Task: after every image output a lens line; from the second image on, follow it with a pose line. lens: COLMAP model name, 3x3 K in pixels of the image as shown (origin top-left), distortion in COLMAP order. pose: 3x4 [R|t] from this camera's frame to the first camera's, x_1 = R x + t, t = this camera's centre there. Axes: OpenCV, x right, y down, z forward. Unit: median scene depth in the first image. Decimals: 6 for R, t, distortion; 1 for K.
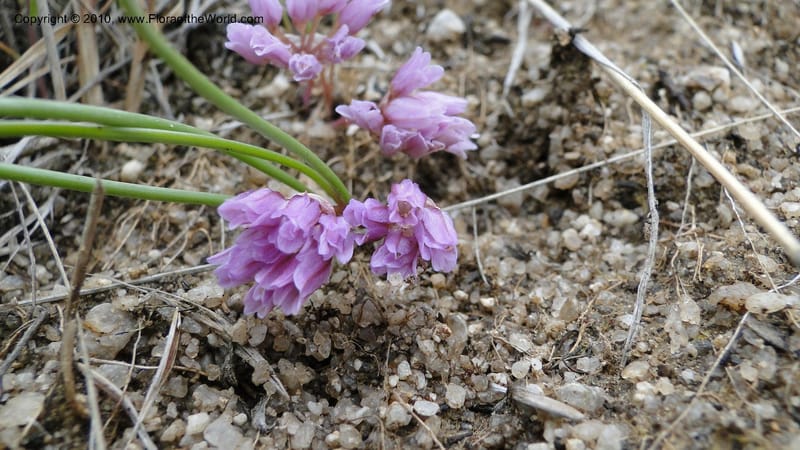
lens RADIAL K [[659.4, 0, 400.0], [0, 659.4, 225.0], [0, 0, 1]] dist [-0.002741, -0.077914]
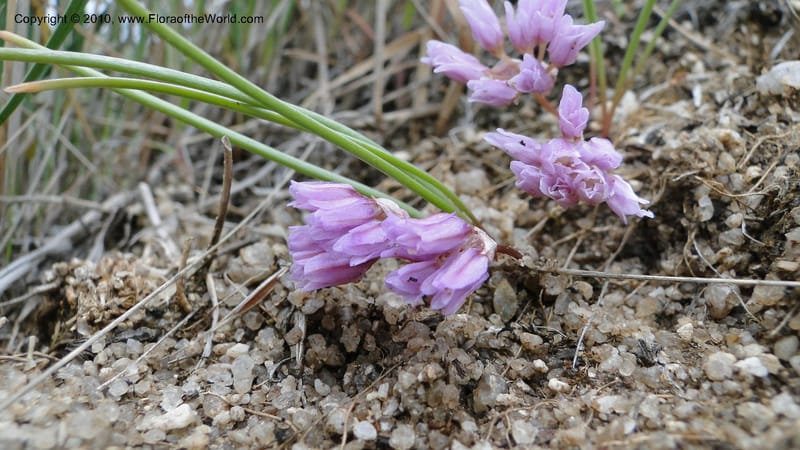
lens RADIAL K [[659.4, 0, 400.0], [0, 659.4, 225.0], [0, 0, 1]] dist [-0.002741, -0.077914]
pose [[0.689909, 0.284536, -0.665631, 0.504277], [-0.304160, 0.948347, 0.090134, -0.095004], [0.656896, 0.140274, 0.740818, 0.201668]]
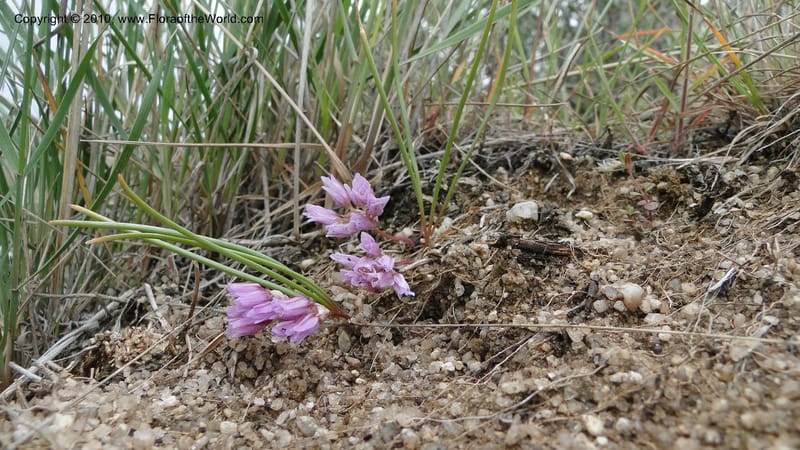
lens RADIAL K [[659.4, 0, 400.0], [0, 659.4, 225.0], [0, 0, 1]] dist [-0.002741, -0.077914]
pose [[0.710474, 0.177438, -0.680987, 1.305318], [-0.274875, 0.960789, -0.036433, -0.239234], [0.647820, 0.213071, 0.731389, -0.275638]]
